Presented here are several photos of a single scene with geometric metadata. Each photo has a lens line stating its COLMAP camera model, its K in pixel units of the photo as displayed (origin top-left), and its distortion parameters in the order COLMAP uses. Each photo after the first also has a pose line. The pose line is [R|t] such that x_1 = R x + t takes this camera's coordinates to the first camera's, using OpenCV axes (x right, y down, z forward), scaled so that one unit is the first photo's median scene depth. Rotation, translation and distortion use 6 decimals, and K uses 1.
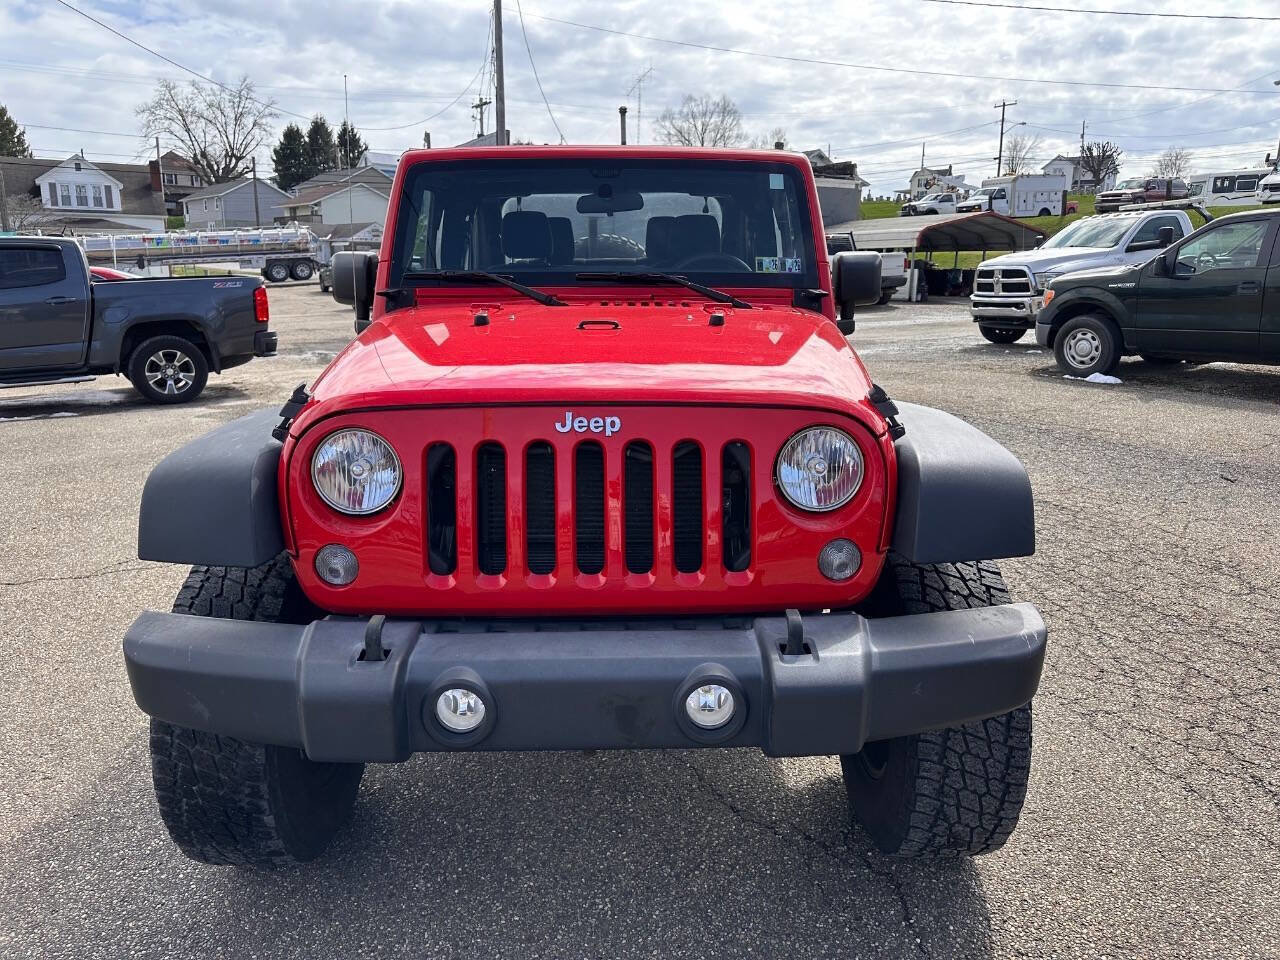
lens RADIAL K [[909.5, 0, 642.0], [0, 909.5, 479.1], [0, 0, 1]] dist [0.026828, -0.030628]
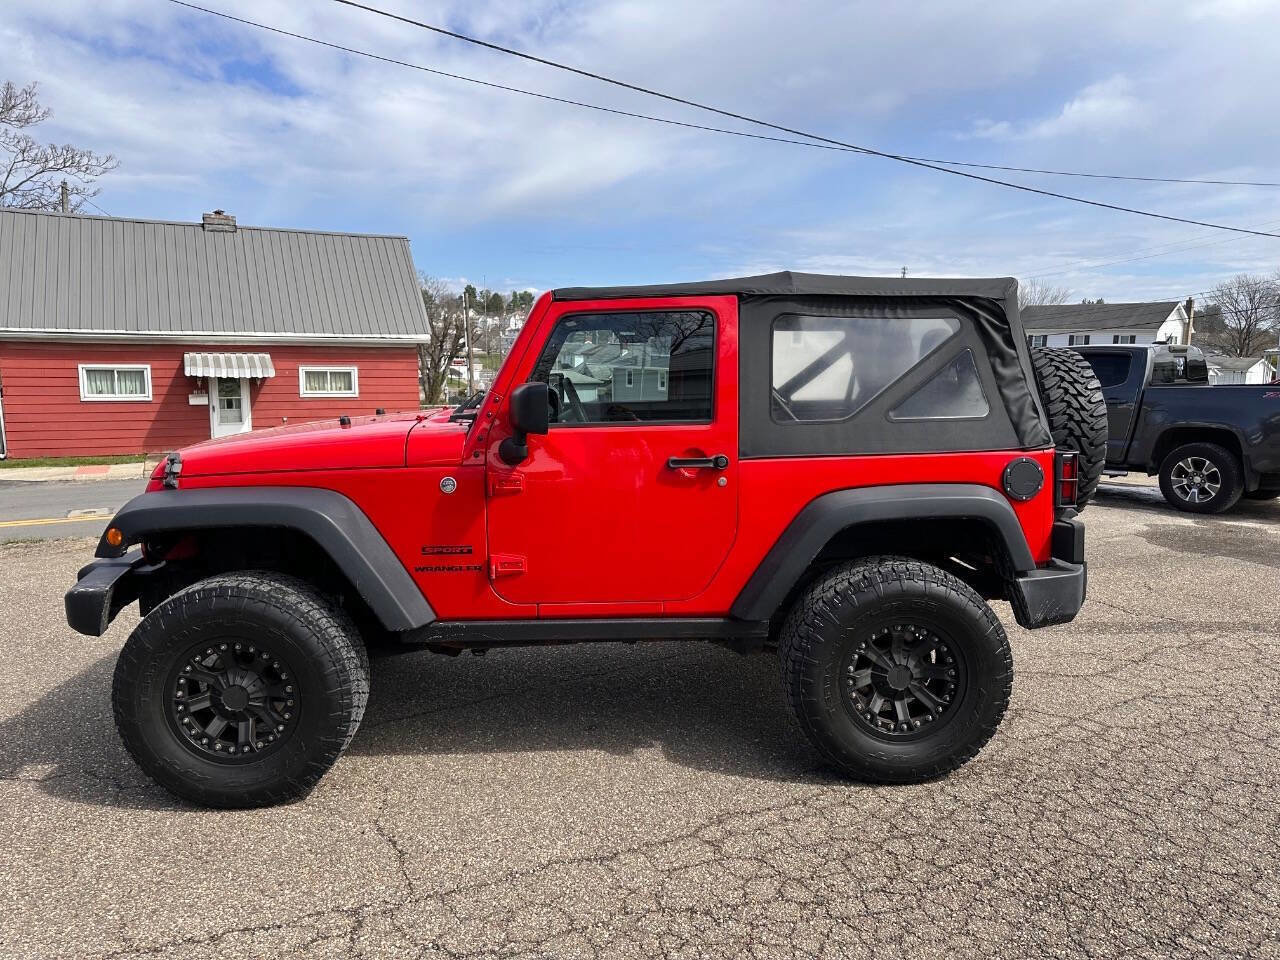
lens RADIAL K [[909.5, 0, 636.5], [0, 909.5, 486.2], [0, 0, 1]] dist [0.026828, -0.030628]
pose [[0.048107, 0.146082, -0.988102, 0.074372], [-0.235506, 0.963016, 0.130908, -0.018037], [0.970682, 0.226406, 0.080731, 0.065018]]
